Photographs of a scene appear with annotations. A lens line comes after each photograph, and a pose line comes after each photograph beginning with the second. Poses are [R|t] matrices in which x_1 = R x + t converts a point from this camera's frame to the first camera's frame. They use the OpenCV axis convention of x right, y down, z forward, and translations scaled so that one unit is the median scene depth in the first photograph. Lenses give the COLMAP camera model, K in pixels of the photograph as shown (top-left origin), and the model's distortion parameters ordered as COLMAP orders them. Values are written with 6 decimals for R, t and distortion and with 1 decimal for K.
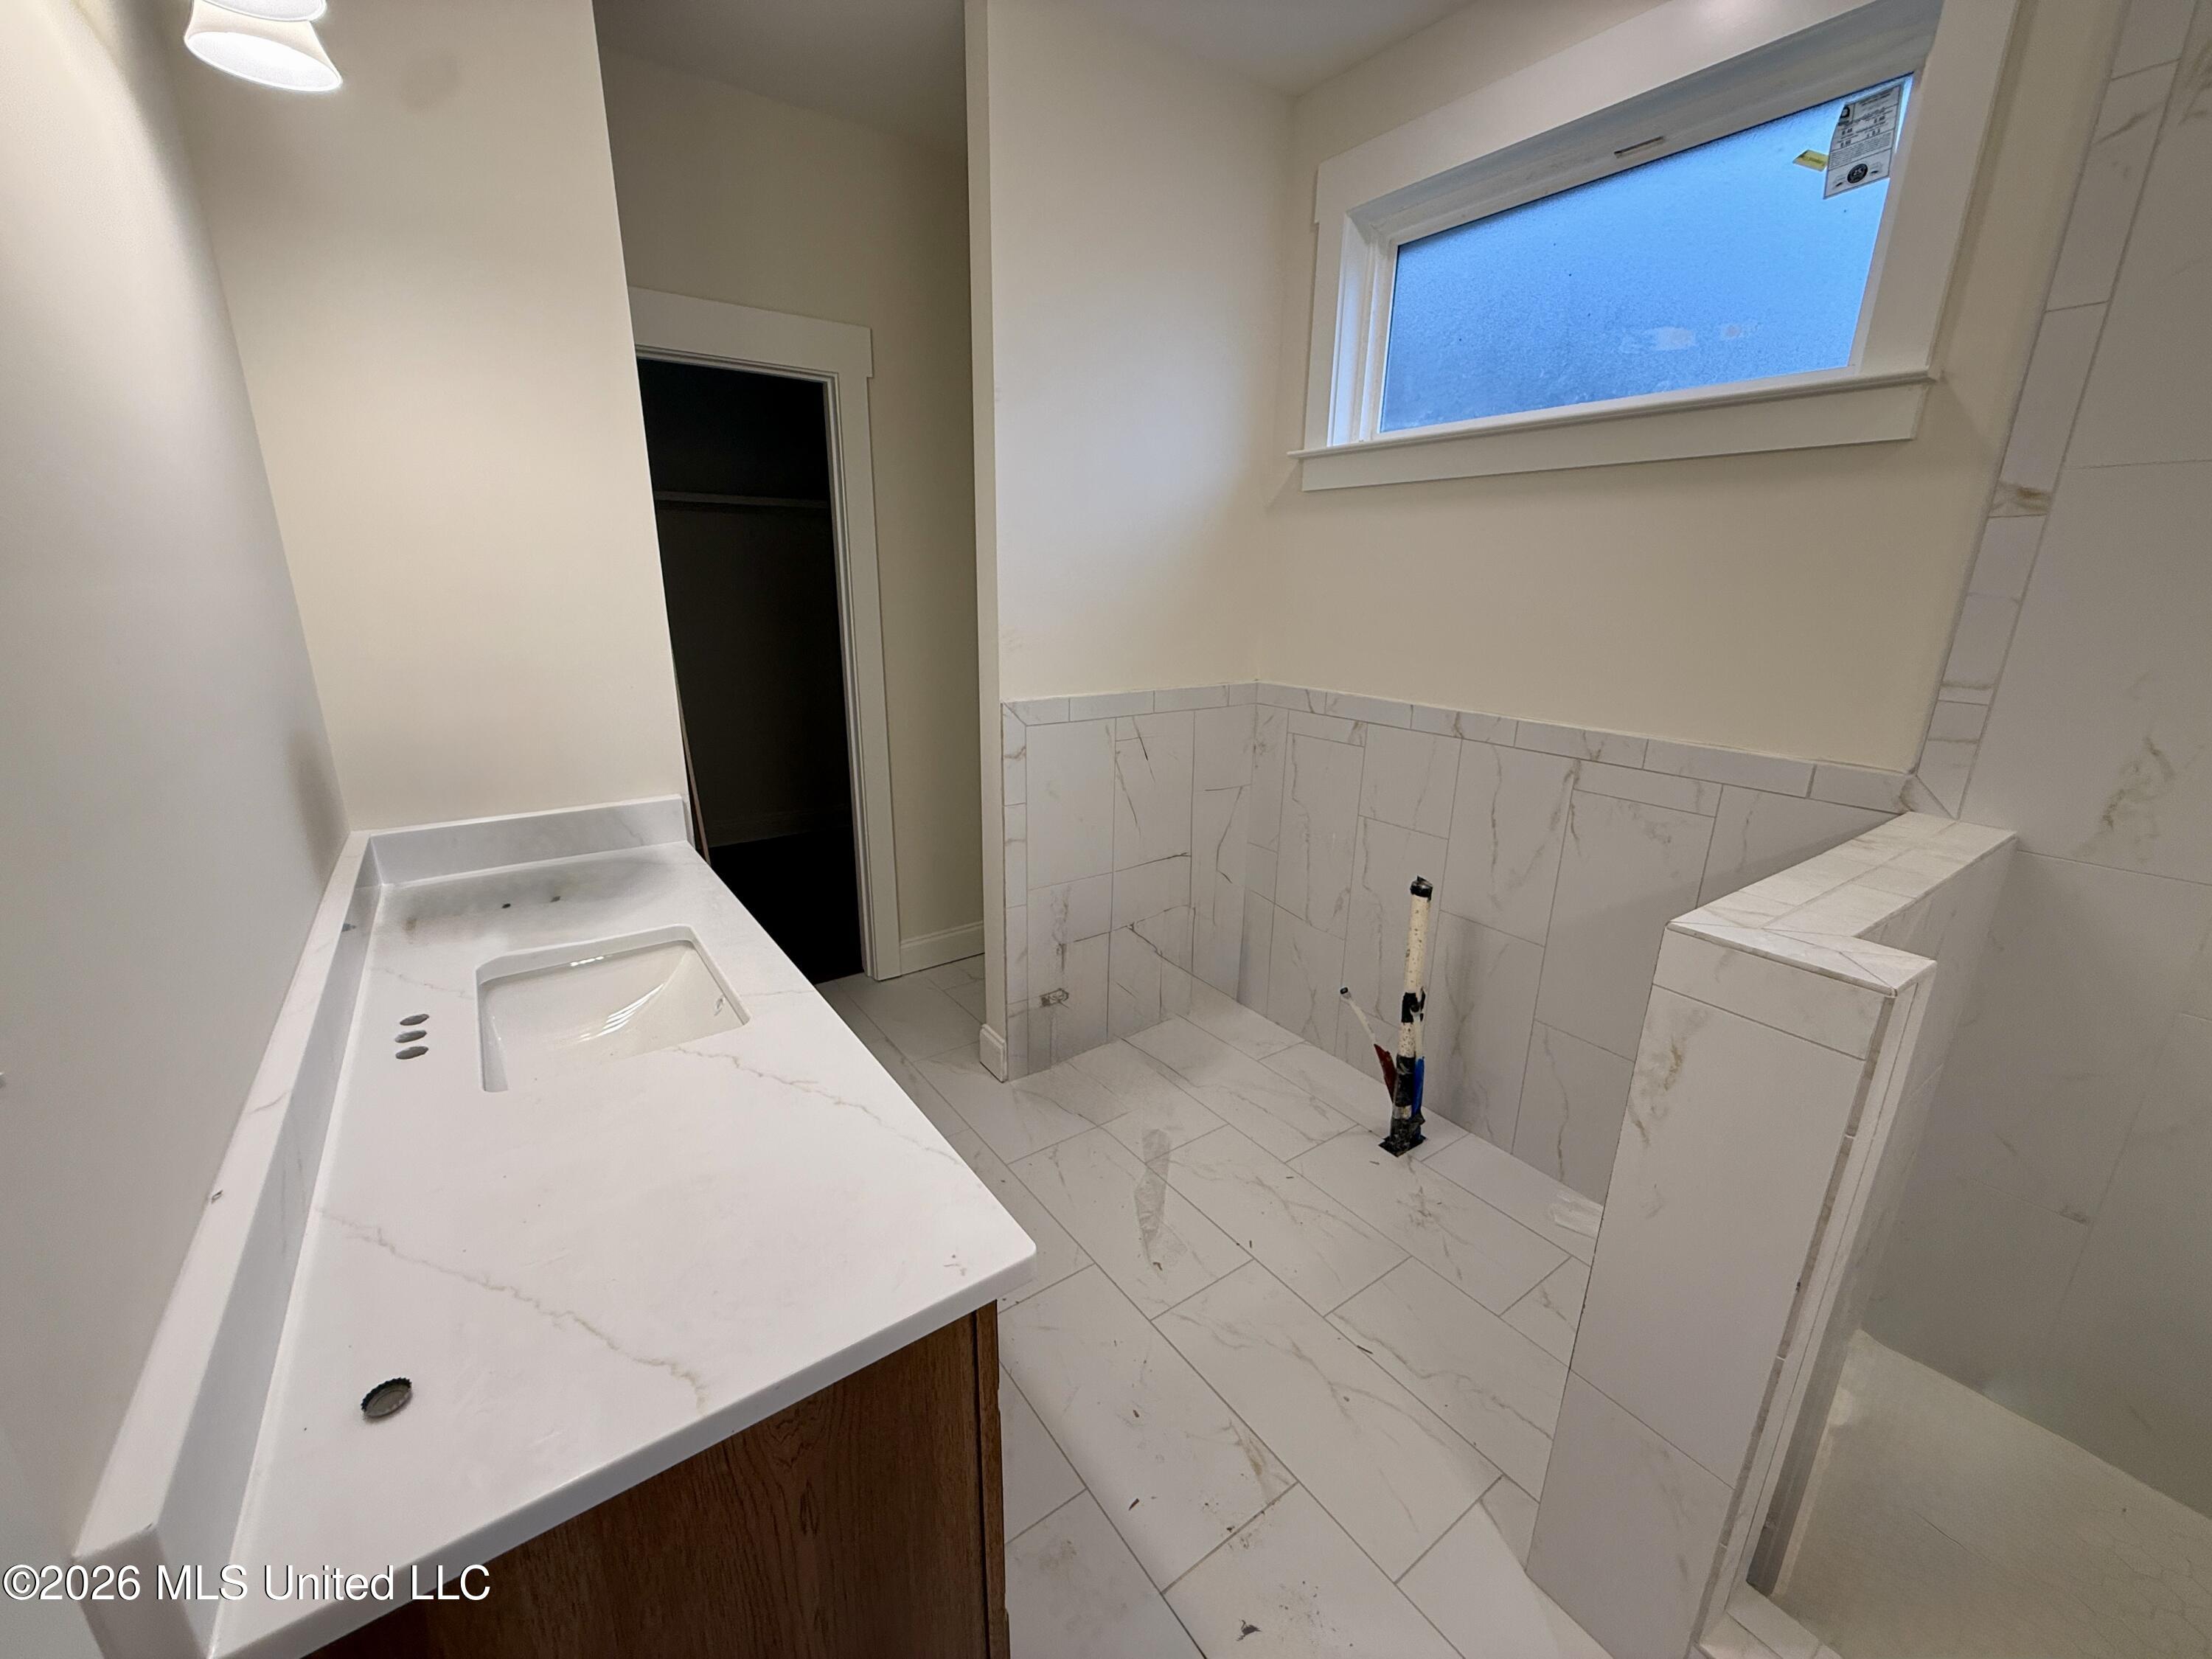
lens RADIAL K [[878.9, 0, 1102.4], [0, 878.9, 825.3], [0, 0, 1]] dist [0.000261, 0.000133]
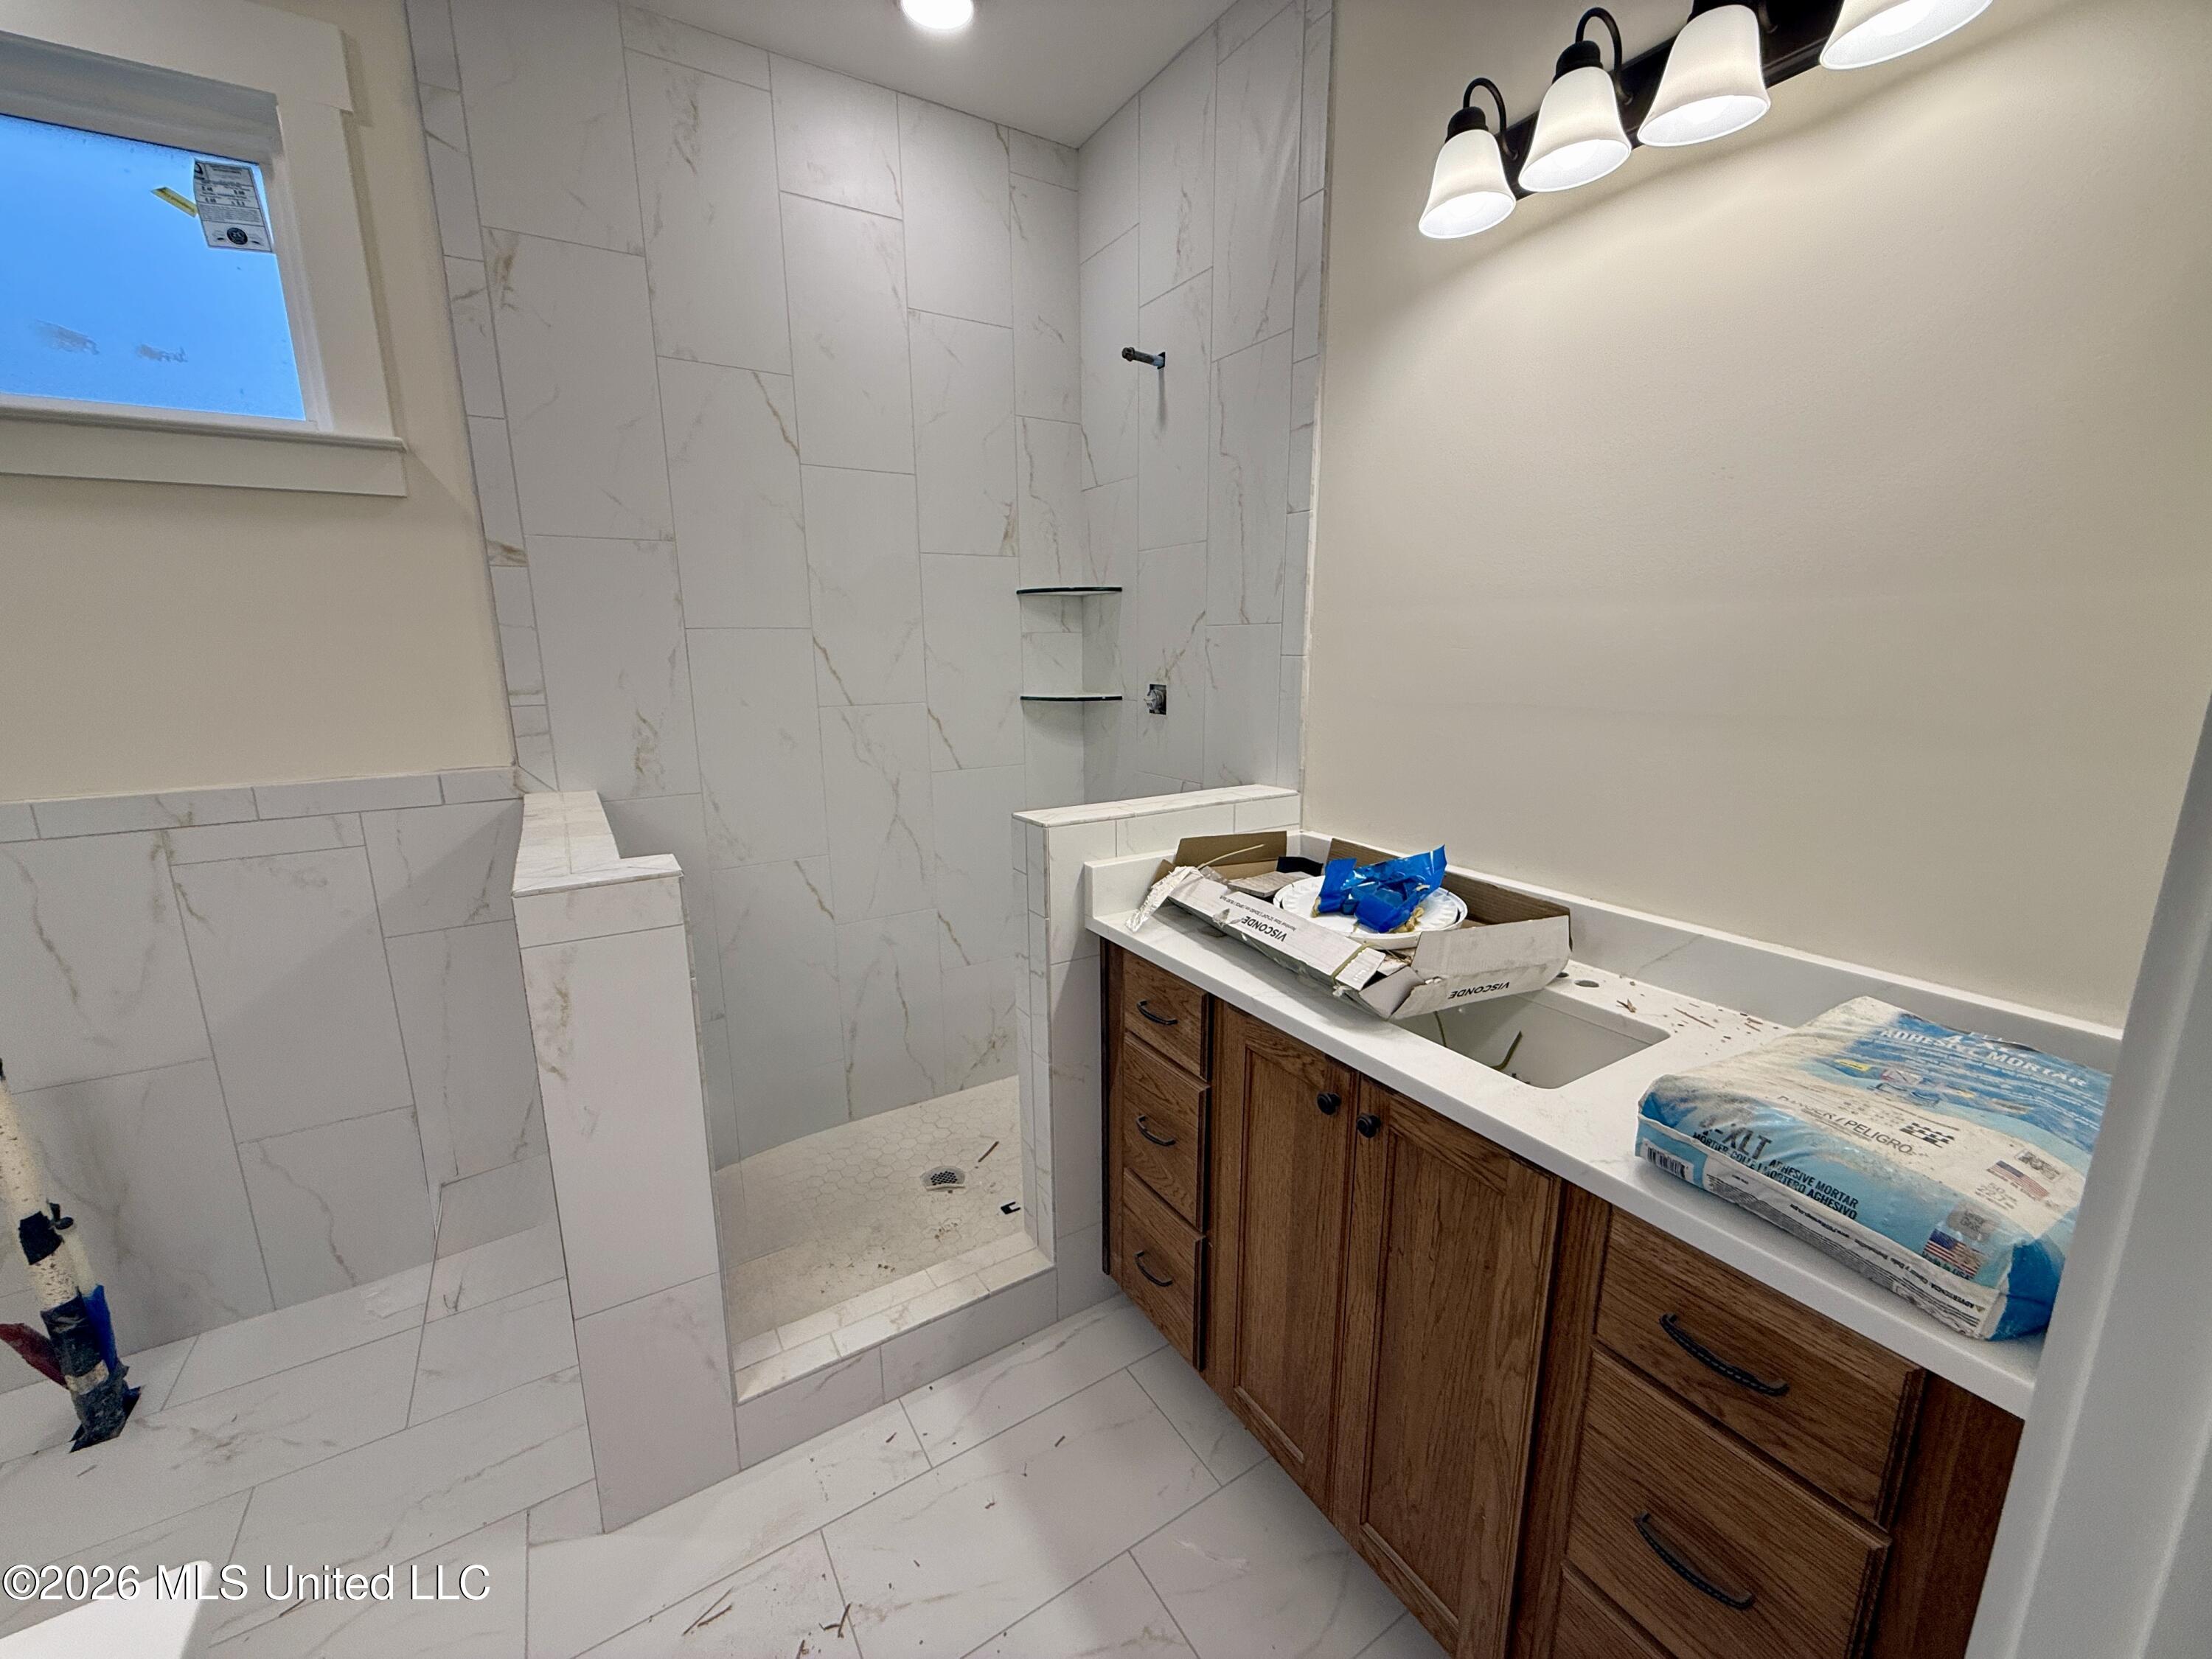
lens RADIAL K [[878.9, 0, 1102.4], [0, 878.9, 825.3], [0, 0, 1]] dist [0.000261, 0.000133]
pose [[0.061802, -0.223256, 0.972799, -0.264275], [0.285864, 0.937789, 0.197061, 0.013887], [-0.956275, 0.265909, 0.121778, 0.062045]]
